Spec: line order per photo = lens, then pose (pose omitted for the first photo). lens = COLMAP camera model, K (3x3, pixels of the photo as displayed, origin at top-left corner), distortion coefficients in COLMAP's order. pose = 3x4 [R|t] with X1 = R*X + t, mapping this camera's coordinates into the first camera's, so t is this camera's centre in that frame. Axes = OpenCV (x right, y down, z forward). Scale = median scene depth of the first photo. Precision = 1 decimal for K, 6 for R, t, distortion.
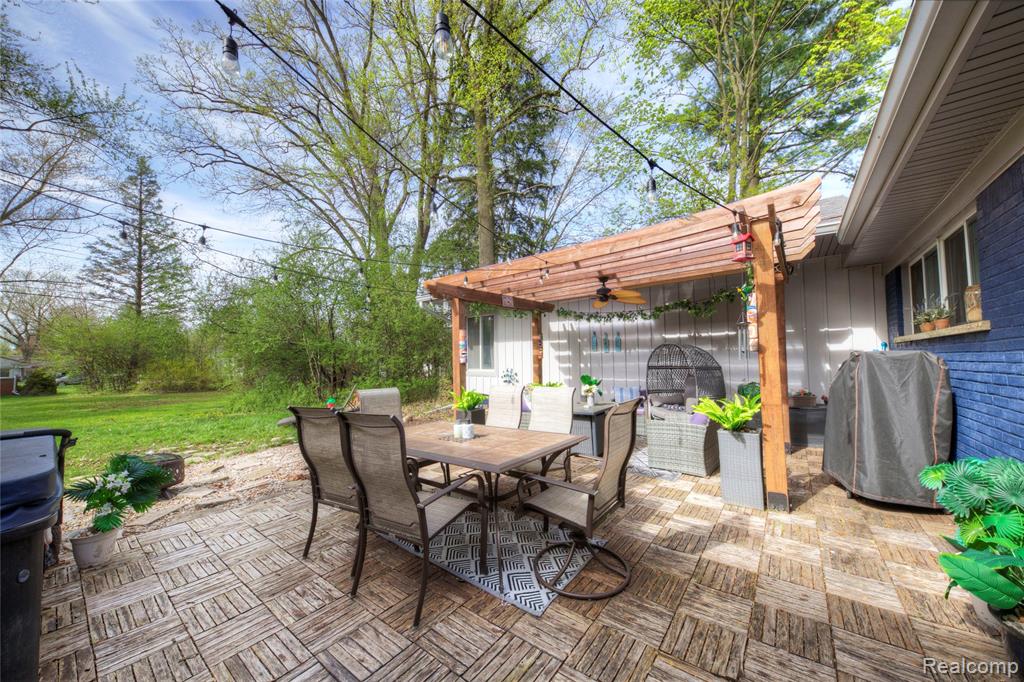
lens RADIAL K [[363.0, 0, 509.7], [0, 363.0, 343.7], [0, 0, 1]] dist [-0.001411, -0.000829]
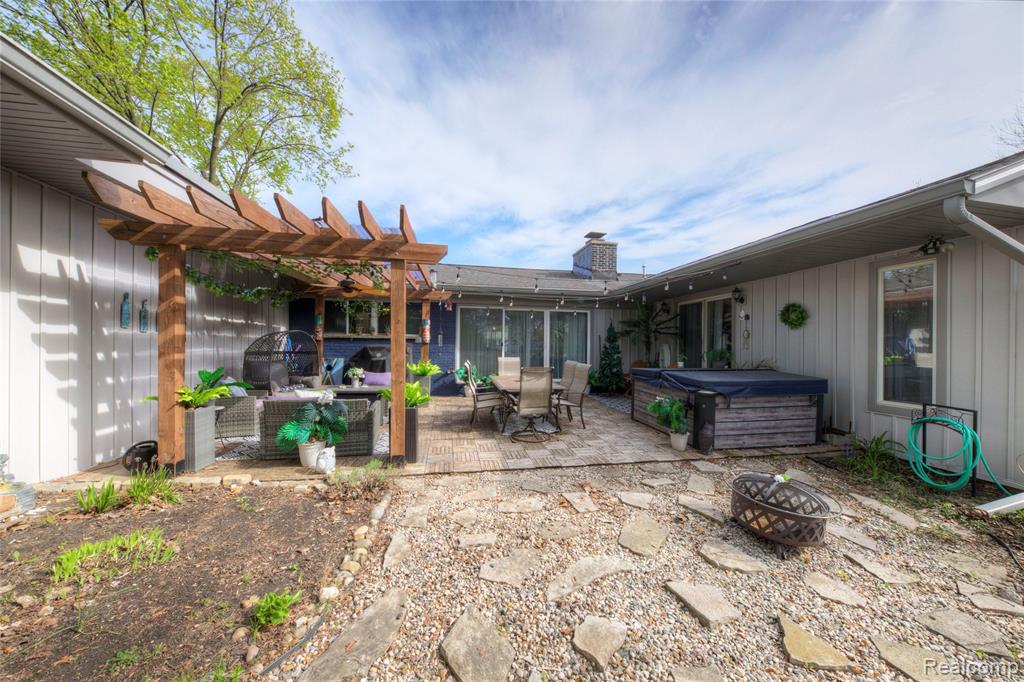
lens RADIAL K [[357.5, 0, 518.0], [0, 357.5, 346.7], [0, 0, 1]] dist [0.000137, -0.001276]
pose [[-0.763062, 0.002269, 0.646322, -0.577722], [-0.029434, 0.998834, -0.038257, 0.050639], [-0.645655, -0.048216, -0.762105, 1.029466]]
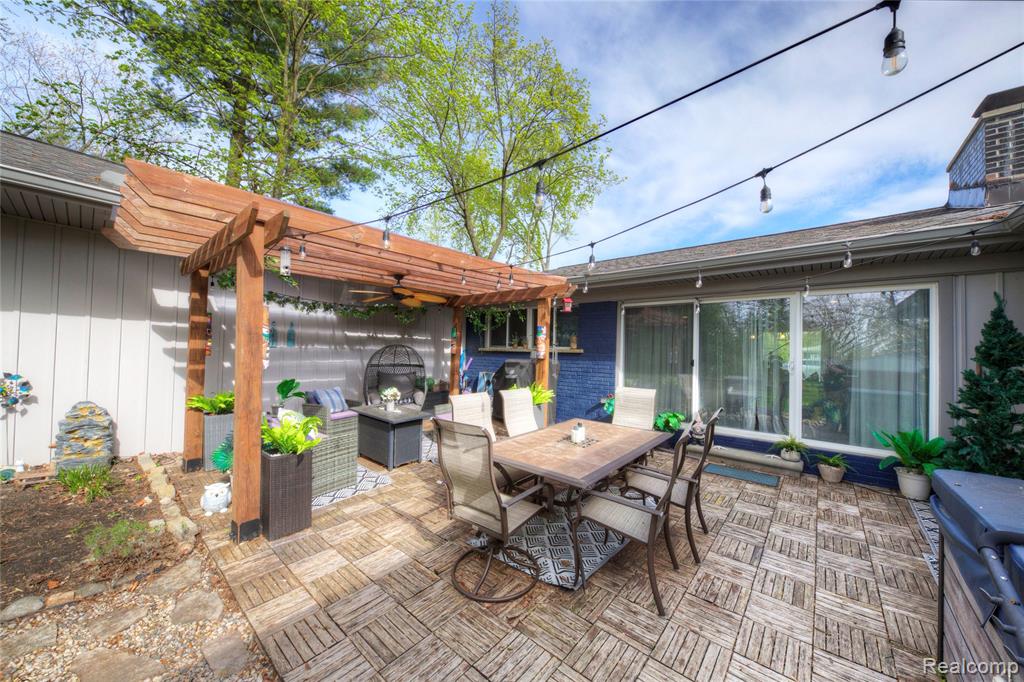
lens RADIAL K [[363.0, 0, 516.6], [0, 363.0, 345.4], [0, 0, 1]] dist [-0.001411, -0.000829]
pose [[0.043719, 0.030555, 0.998577, -0.470251], [-0.069180, 0.997225, -0.027485, 0.005615], [-0.996646, -0.067880, 0.045712, 0.440010]]
